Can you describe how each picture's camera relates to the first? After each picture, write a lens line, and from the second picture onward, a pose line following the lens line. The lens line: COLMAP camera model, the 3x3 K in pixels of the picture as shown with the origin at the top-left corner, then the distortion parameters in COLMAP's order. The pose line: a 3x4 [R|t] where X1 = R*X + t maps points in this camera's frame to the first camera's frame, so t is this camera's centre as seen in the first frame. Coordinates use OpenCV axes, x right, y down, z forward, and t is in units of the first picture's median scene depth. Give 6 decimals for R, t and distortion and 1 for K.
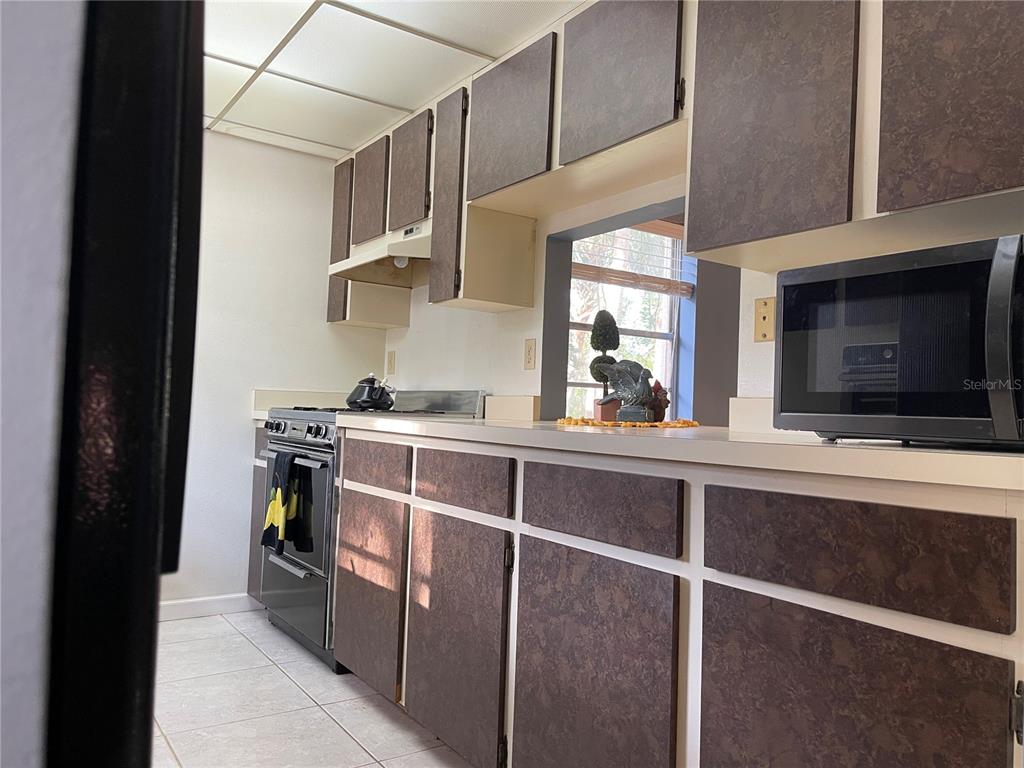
lens RADIAL K [[759.6, 0, 523.4], [0, 759.6, 390.1], [0, 0, 1]] dist [0.083798, -0.088073]
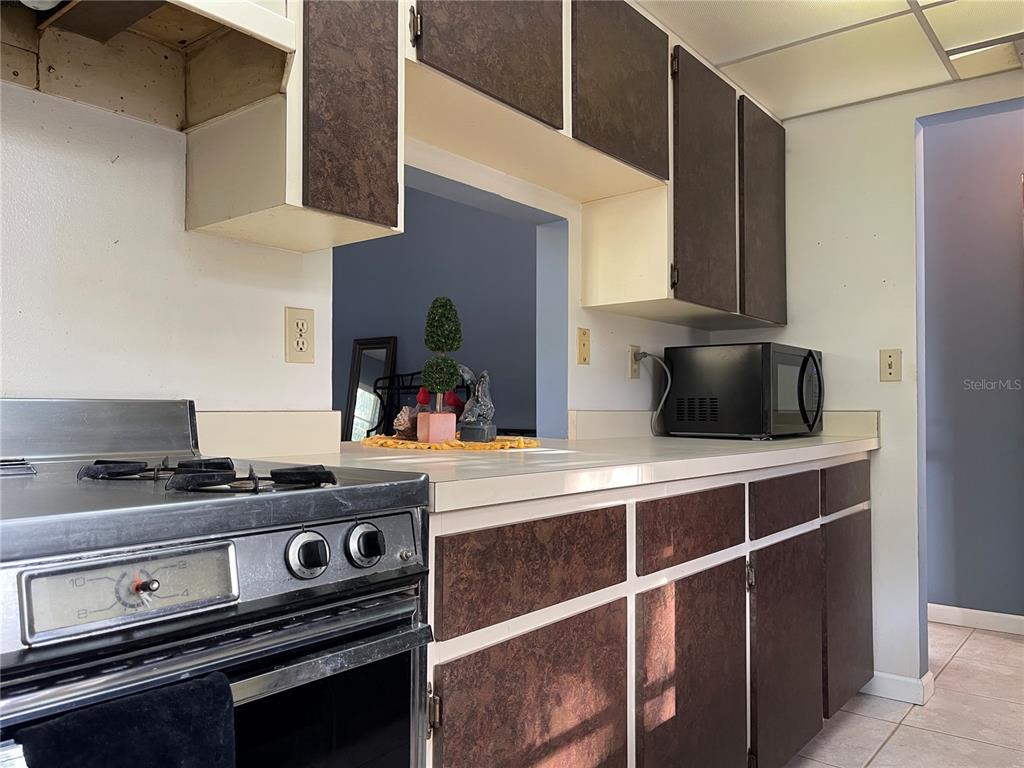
lens RADIAL K [[765.2, 0, 512.9], [0, 765.2, 376.3], [0, 0, 1]] dist [0.082698, -0.104392]
pose [[-0.268118, -0.015262, 0.963265, -0.818661], [-0.054925, 0.998490, 0.000533, -0.032756], [-0.961819, -0.052764, -0.268552, 1.400586]]
